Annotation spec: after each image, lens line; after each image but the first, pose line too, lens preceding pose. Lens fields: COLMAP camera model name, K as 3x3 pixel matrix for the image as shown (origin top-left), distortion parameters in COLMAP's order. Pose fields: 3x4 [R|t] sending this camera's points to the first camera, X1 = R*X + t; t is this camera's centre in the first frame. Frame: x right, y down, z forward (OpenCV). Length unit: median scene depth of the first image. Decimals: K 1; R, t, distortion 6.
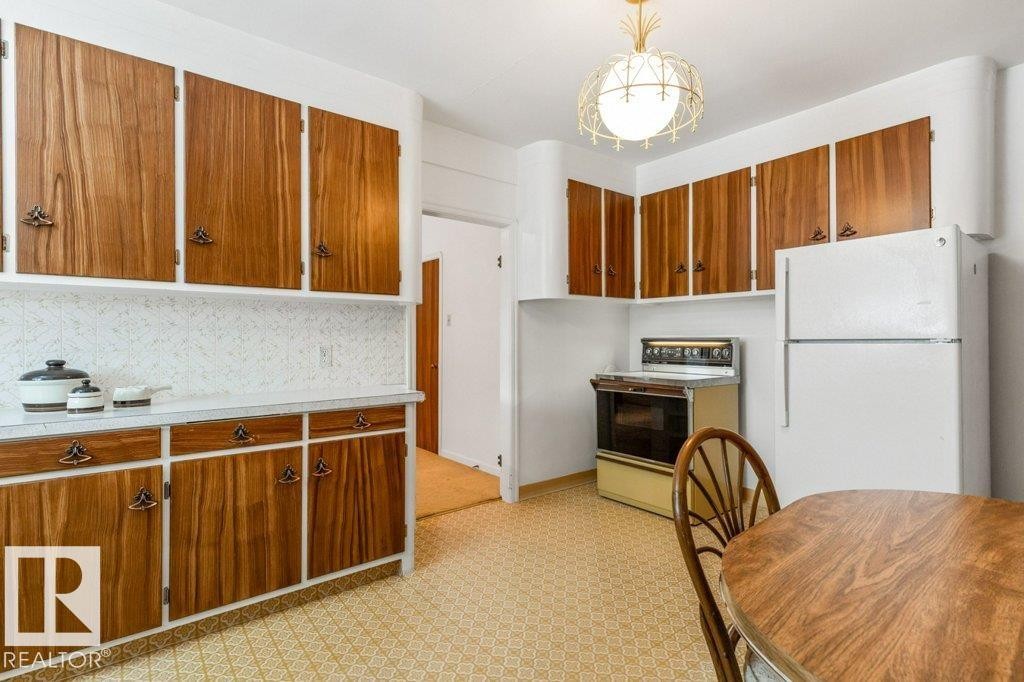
lens RADIAL K [[479.5, 0, 512.0], [0, 479.5, 341.0], [0, 0, 1]] dist [0.001186, 0.000170]
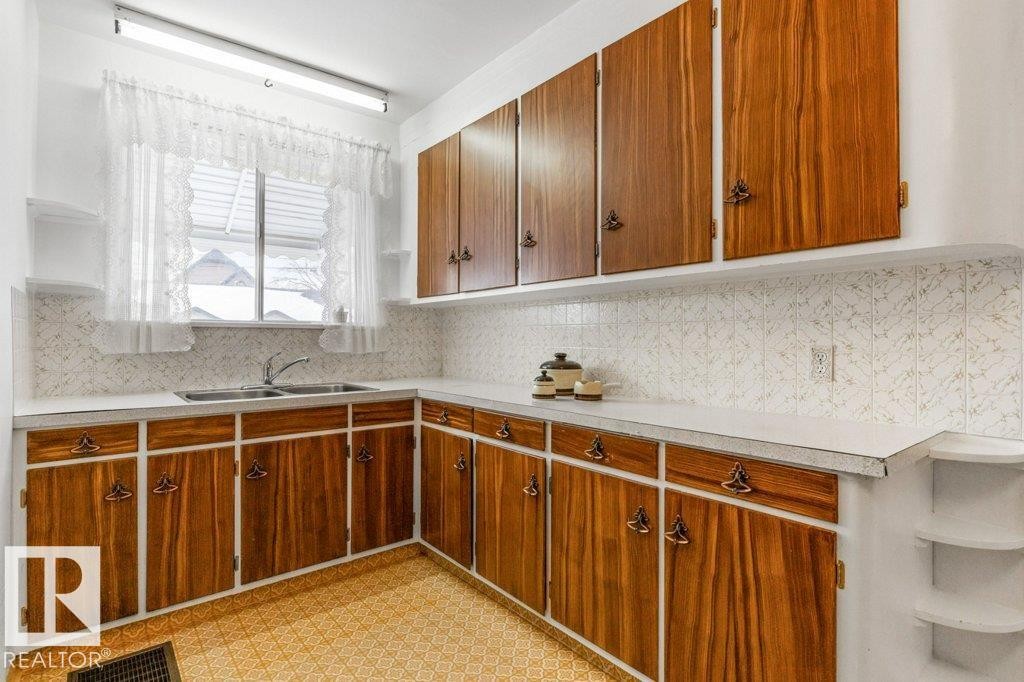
lens RADIAL K [[515.9, 0, 512.0], [0, 515.9, 337.8], [0, 0, 1]] dist [-0.000540, -0.000097]
pose [[0.017935, 0.000439, -0.999839, 0.278582], [-0.003401, 0.999994, 0.000378, 0.000866], [0.999833, 0.003394, 0.017936, 0.695604]]
